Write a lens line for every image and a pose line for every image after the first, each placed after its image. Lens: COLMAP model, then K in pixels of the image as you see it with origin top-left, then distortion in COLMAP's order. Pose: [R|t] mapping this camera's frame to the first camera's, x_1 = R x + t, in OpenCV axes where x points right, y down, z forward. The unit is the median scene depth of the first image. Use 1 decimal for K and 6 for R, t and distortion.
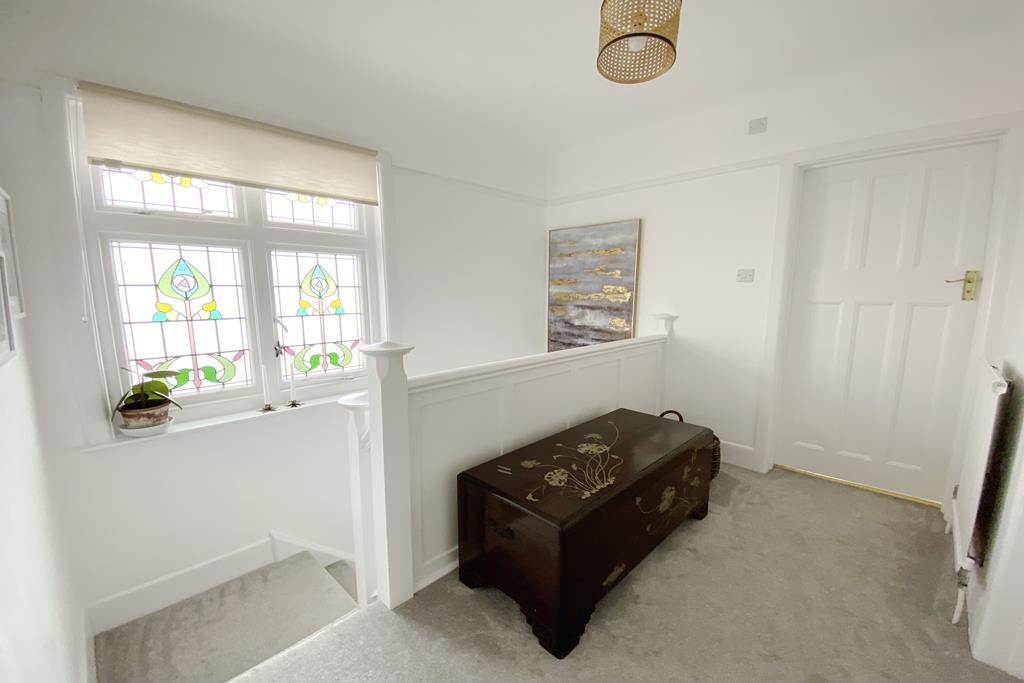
lens RADIAL K [[408.6, 0, 515.6], [0, 408.6, 348.3], [0, 0, 1]] dist [0.037471, -0.030641]
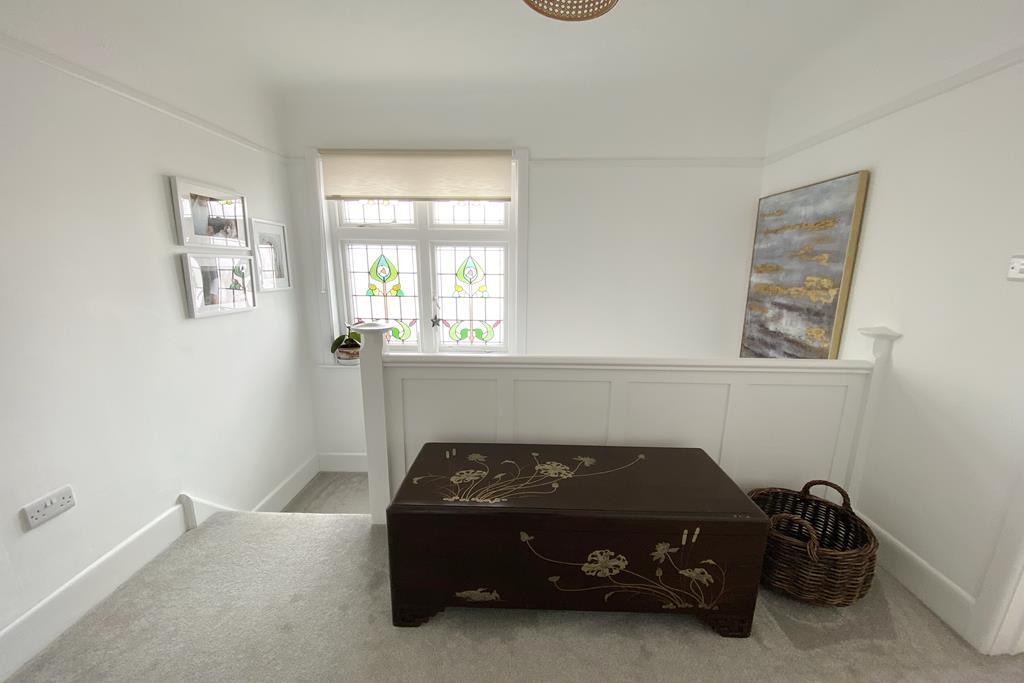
lens RADIAL K [[408.0, 0, 495.5], [0, 408.0, 351.2], [0, 0, 1]] dist [0.019114, -0.000174]
pose [[0.684260, 0.154260, -0.712736, 0.385755], [-0.113979, 0.987982, 0.104408, -0.046443], [0.720276, 0.009794, 0.693618, 0.169831]]
